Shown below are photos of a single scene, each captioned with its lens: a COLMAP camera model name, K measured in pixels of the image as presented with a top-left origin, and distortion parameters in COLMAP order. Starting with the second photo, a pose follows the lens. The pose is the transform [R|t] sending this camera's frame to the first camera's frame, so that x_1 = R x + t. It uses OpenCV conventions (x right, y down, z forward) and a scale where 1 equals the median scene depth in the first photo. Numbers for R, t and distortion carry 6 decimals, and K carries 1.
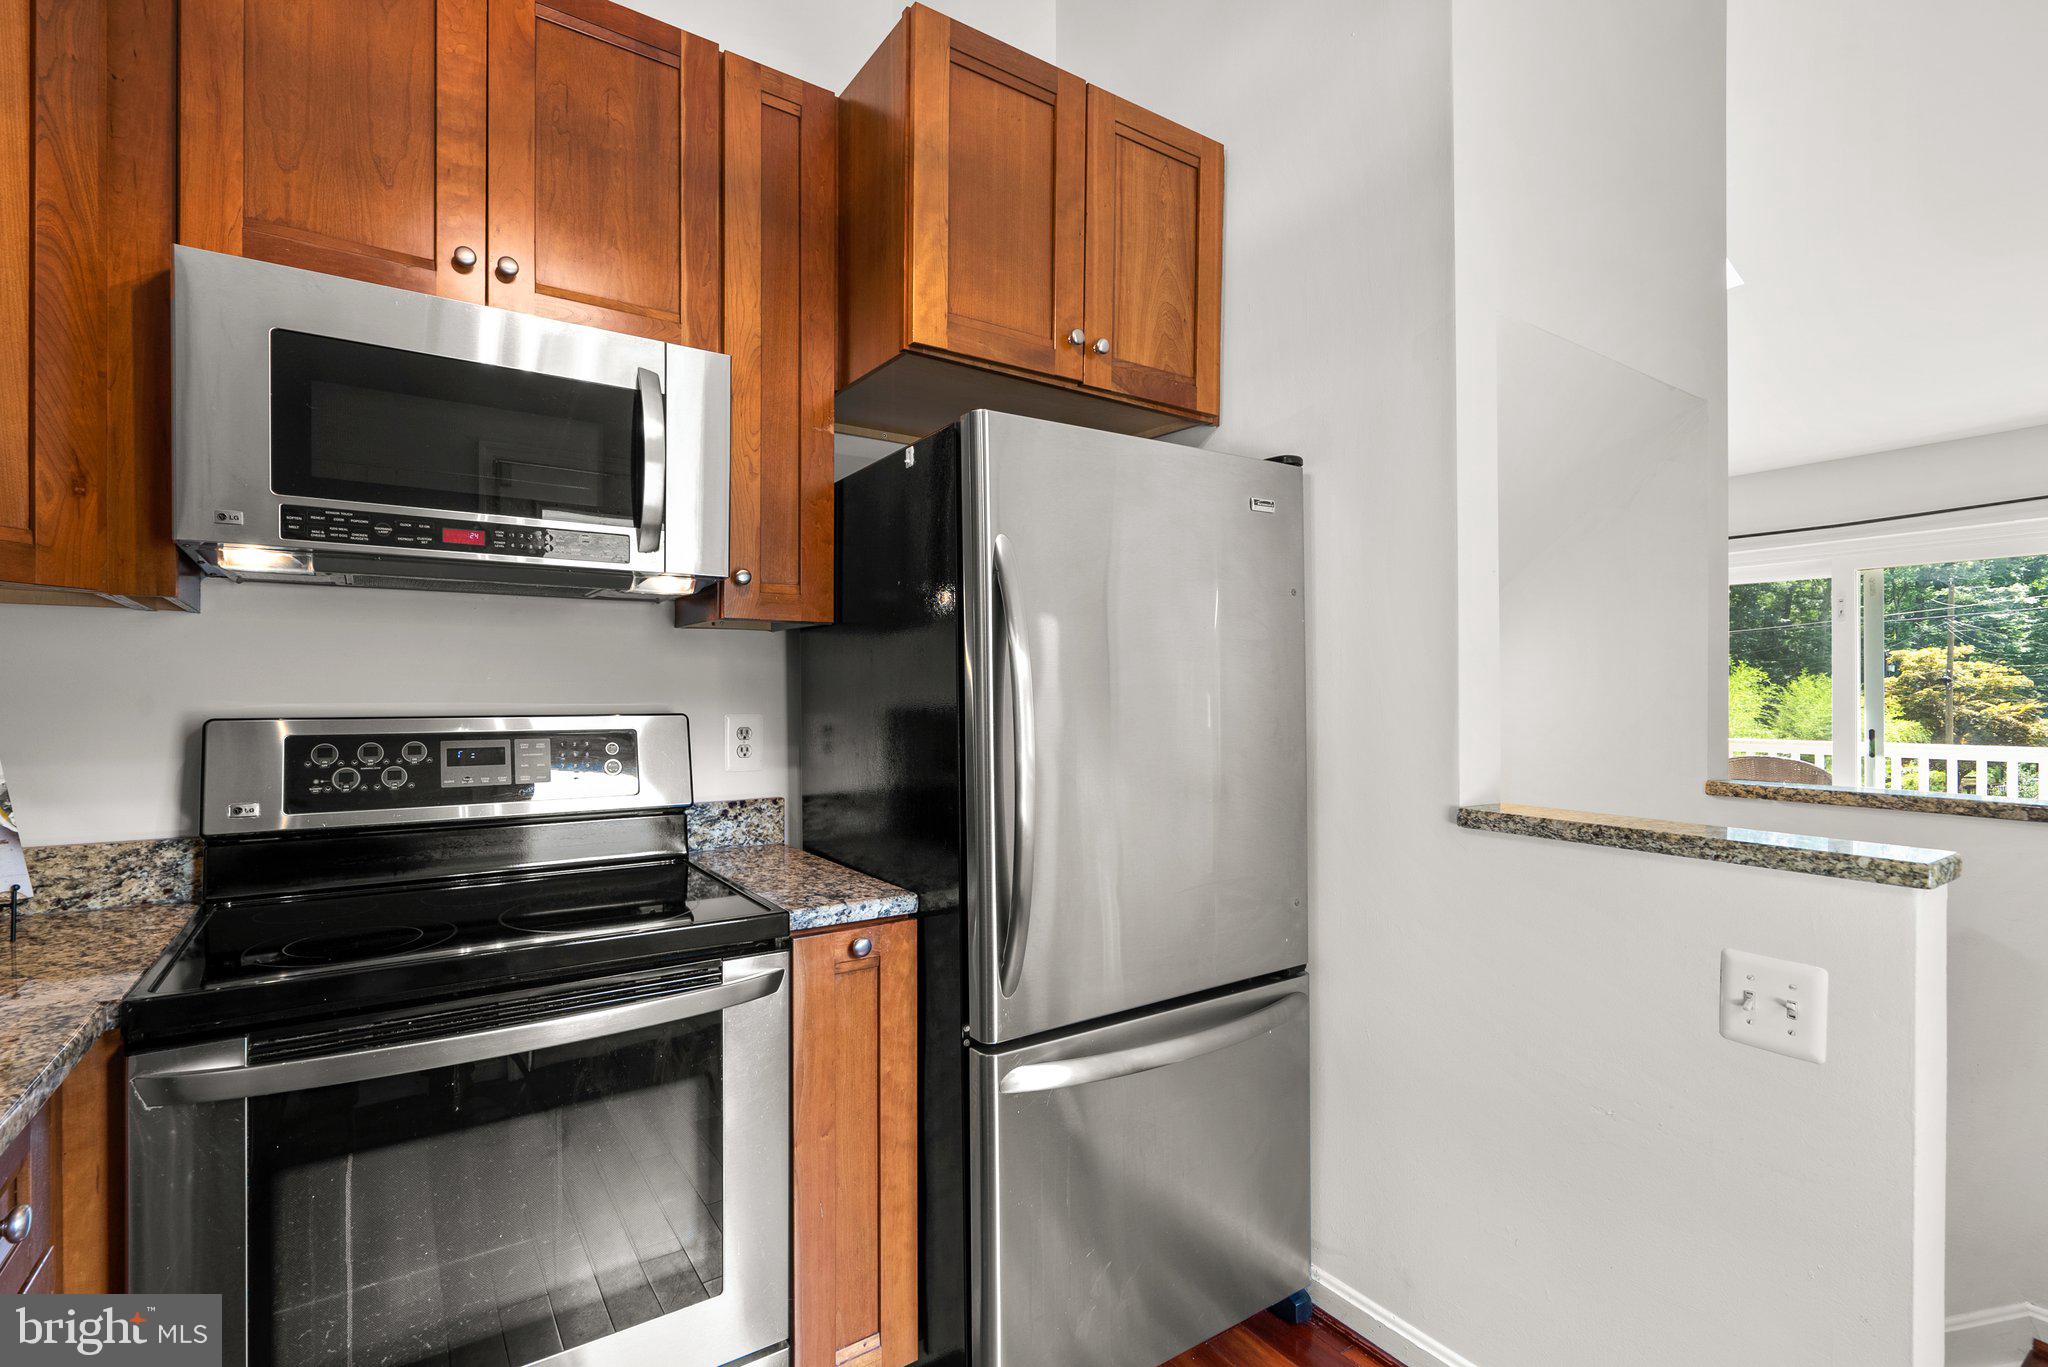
lens RADIAL K [[943.3, 0, 1009.4], [0, 943.3, 684.2], [0, 0, 1]] dist [-0.005605, 0.001670]
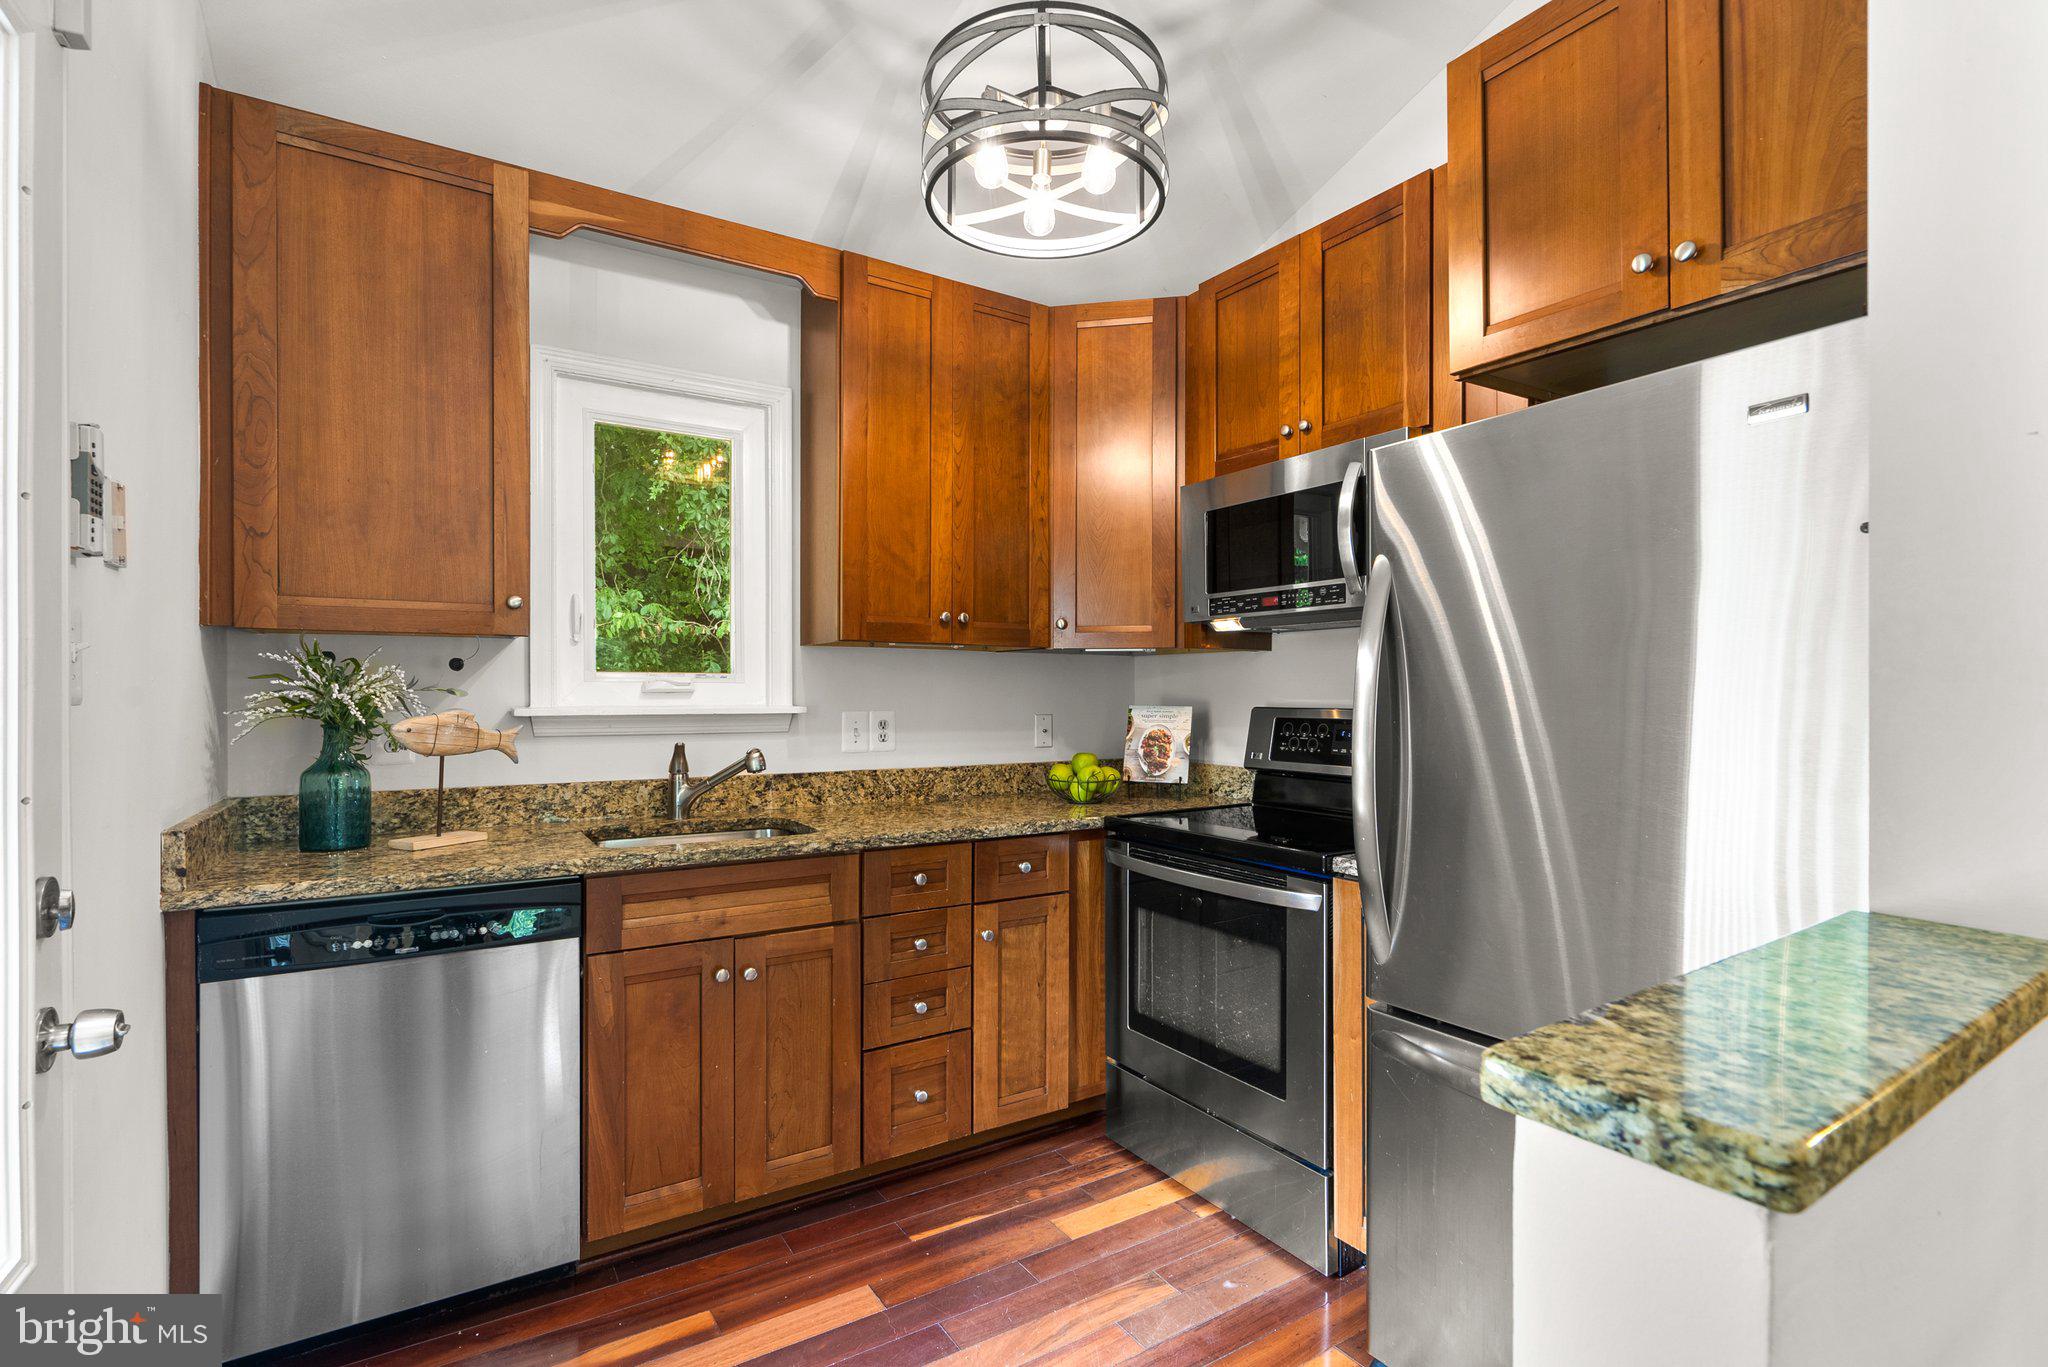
lens RADIAL K [[943.3, 0, 1027.3], [0, 943.3, 688.0], [0, 0, 1]] dist [-0.005605, 0.001670]
pose [[-0.022074, -0.004415, -0.999747, 1.084667], [0.005370, 0.999975, -0.004535, 0.004632], [0.999742, -0.005469, -0.022049, 0.575903]]
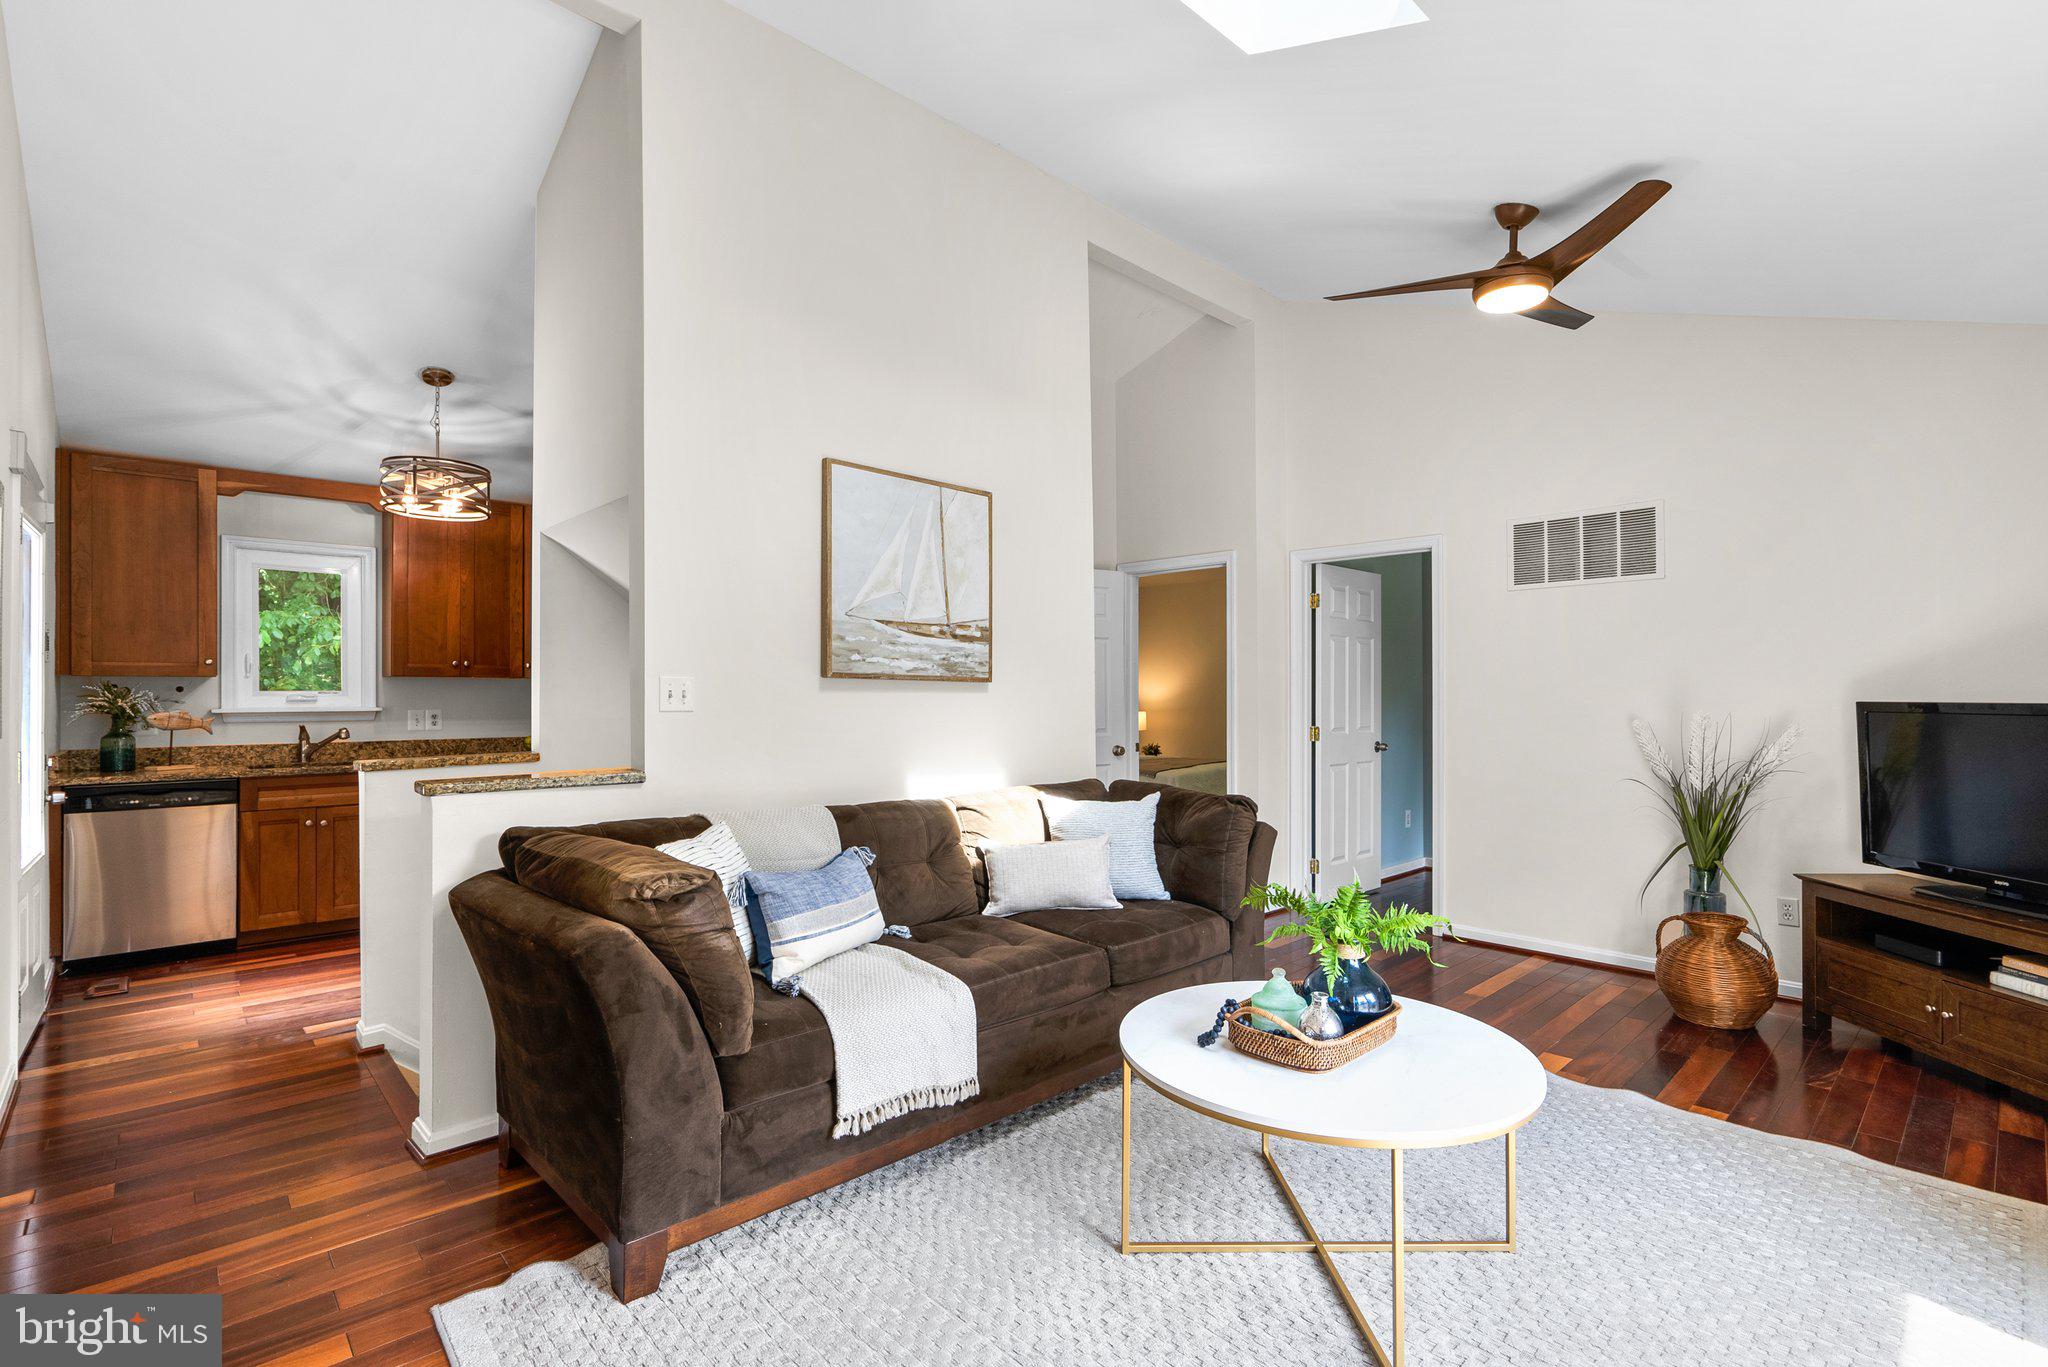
lens RADIAL K [[943.3, 0, 1032.5], [0, 943.3, 683.3], [0, 0, 1]] dist [-0.005605, 0.001670]
pose [[0.153080, -0.009087, -0.988172, 1.457163], [0.008084, 0.999936, -0.007943, 0.001298], [0.988181, -0.006773, 0.153144, 0.827176]]
